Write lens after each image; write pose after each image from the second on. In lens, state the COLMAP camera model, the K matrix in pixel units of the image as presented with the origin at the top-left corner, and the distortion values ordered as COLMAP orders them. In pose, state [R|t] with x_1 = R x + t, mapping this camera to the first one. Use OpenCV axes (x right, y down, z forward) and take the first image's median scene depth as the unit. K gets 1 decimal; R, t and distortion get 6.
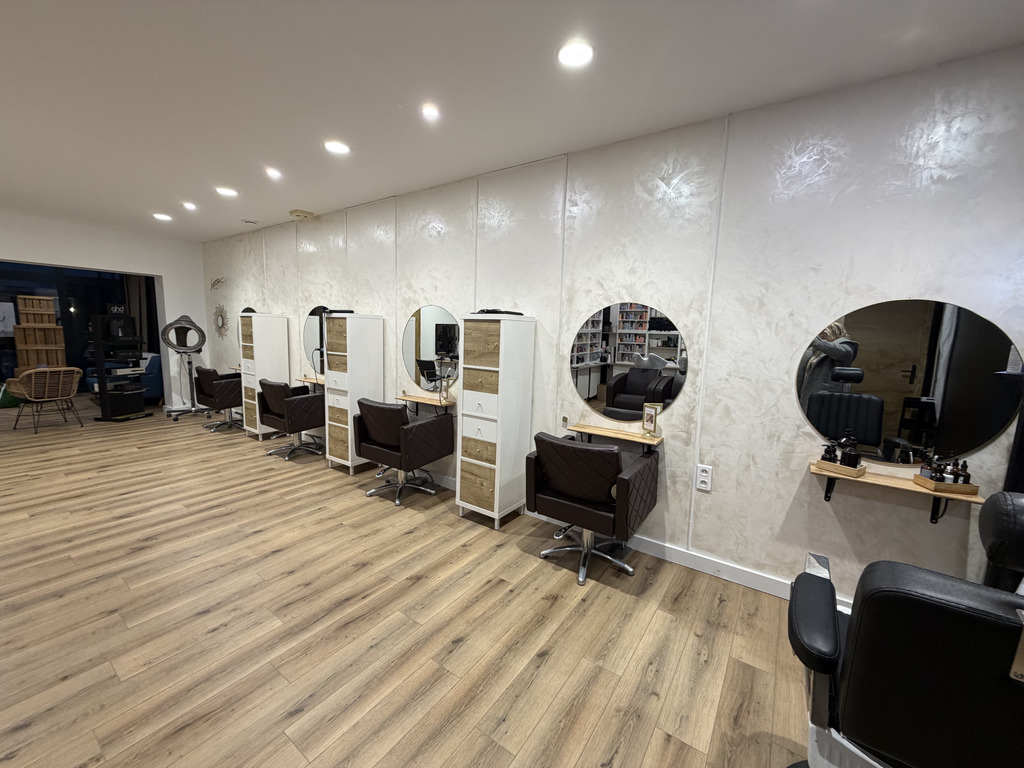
lens RADIAL K [[414.9, 0, 508.6], [0, 414.9, 376.9], [0, 0, 1]] dist [0.008397, 0.000040]
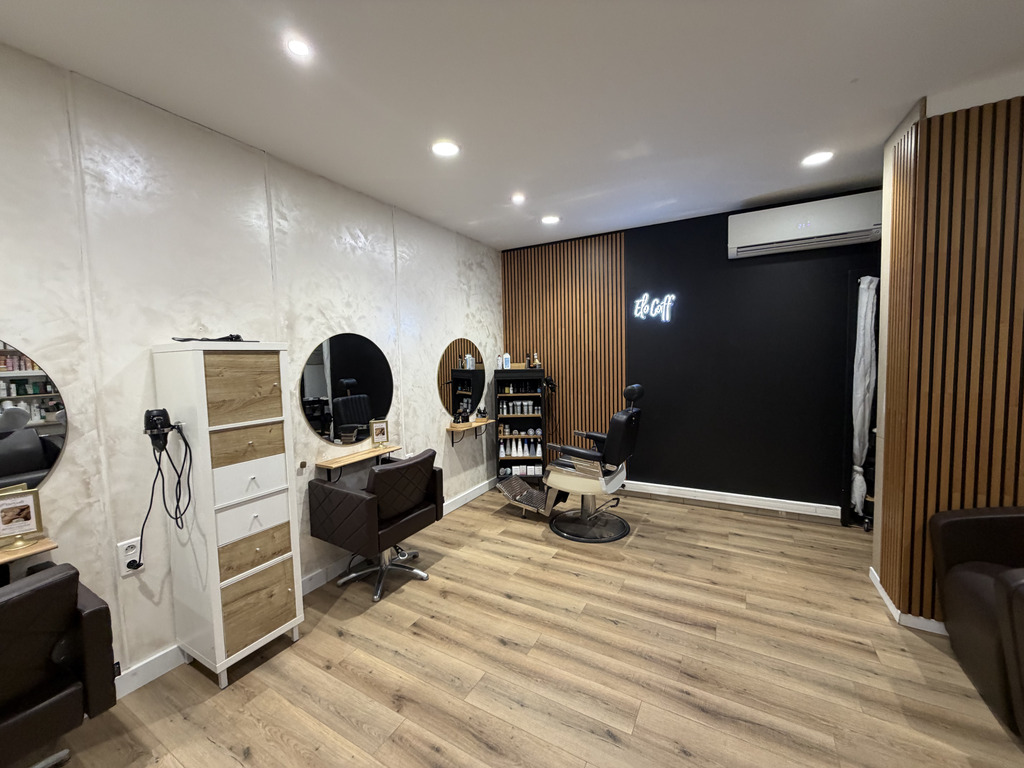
lens RADIAL K [[414.9, 0, 508.6], [0, 414.9, 376.9], [0, 0, 1]] dist [0.008397, 0.000040]
pose [[-0.105858, -0.074973, 0.991551, -0.793450], [0.136663, 0.986594, 0.089189, -0.101921], [-0.984945, 0.144950, -0.094192, 0.678440]]
